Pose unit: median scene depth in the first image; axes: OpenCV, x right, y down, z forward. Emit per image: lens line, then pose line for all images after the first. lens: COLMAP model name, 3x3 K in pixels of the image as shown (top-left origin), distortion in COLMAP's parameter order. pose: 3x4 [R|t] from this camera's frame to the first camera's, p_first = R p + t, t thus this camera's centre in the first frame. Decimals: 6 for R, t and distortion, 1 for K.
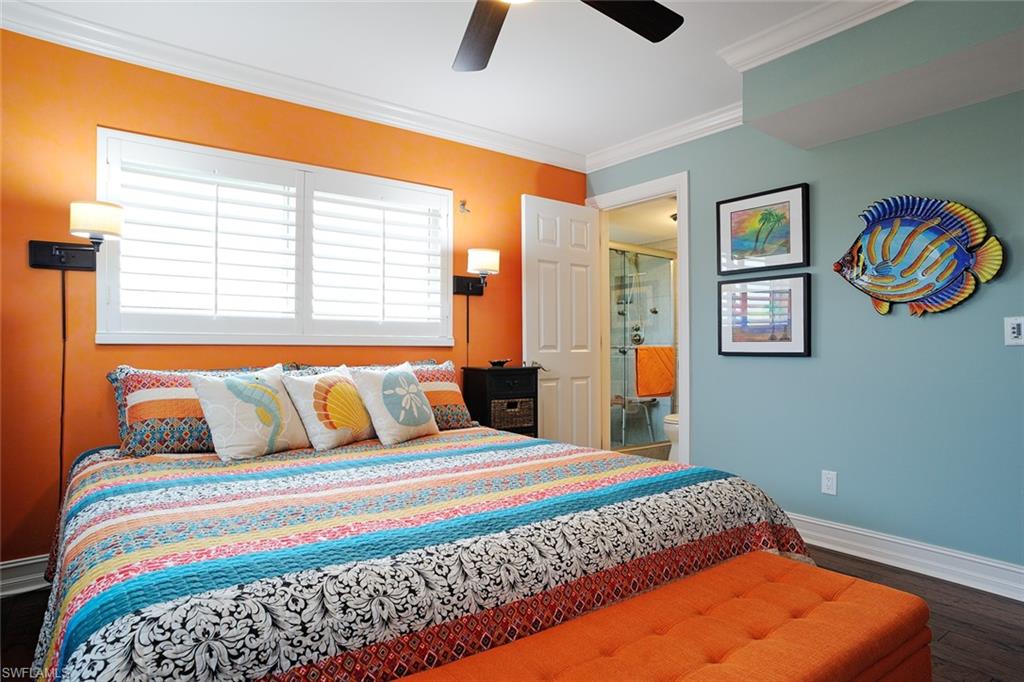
lens RADIAL K [[624.2, 0, 512.0], [0, 624.2, 341.0], [0, 0, 1]] dist [0.000629, 0.000595]
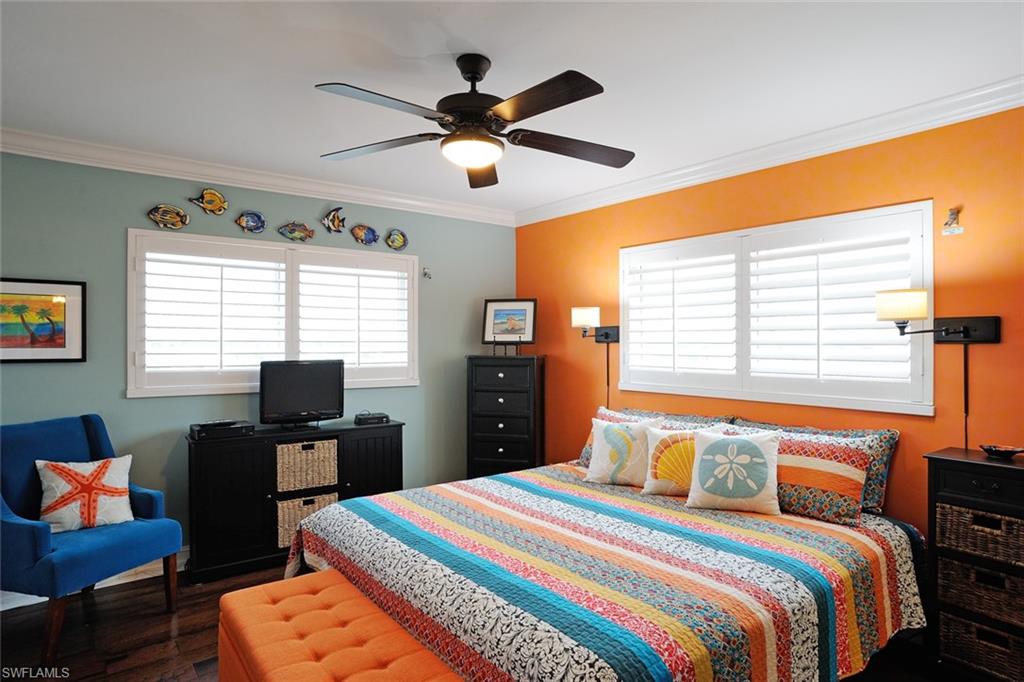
lens RADIAL K [[591.6, 0, 512.0], [0, 591.6, 341.0], [0, 0, 1]] dist [0.001193, 0.000844]
pose [[0.030511, -0.006772, -0.999512, 0.724724], [0.008830, 0.999940, -0.006505, -0.099007], [0.999495, -0.008627, 0.030569, 0.628836]]
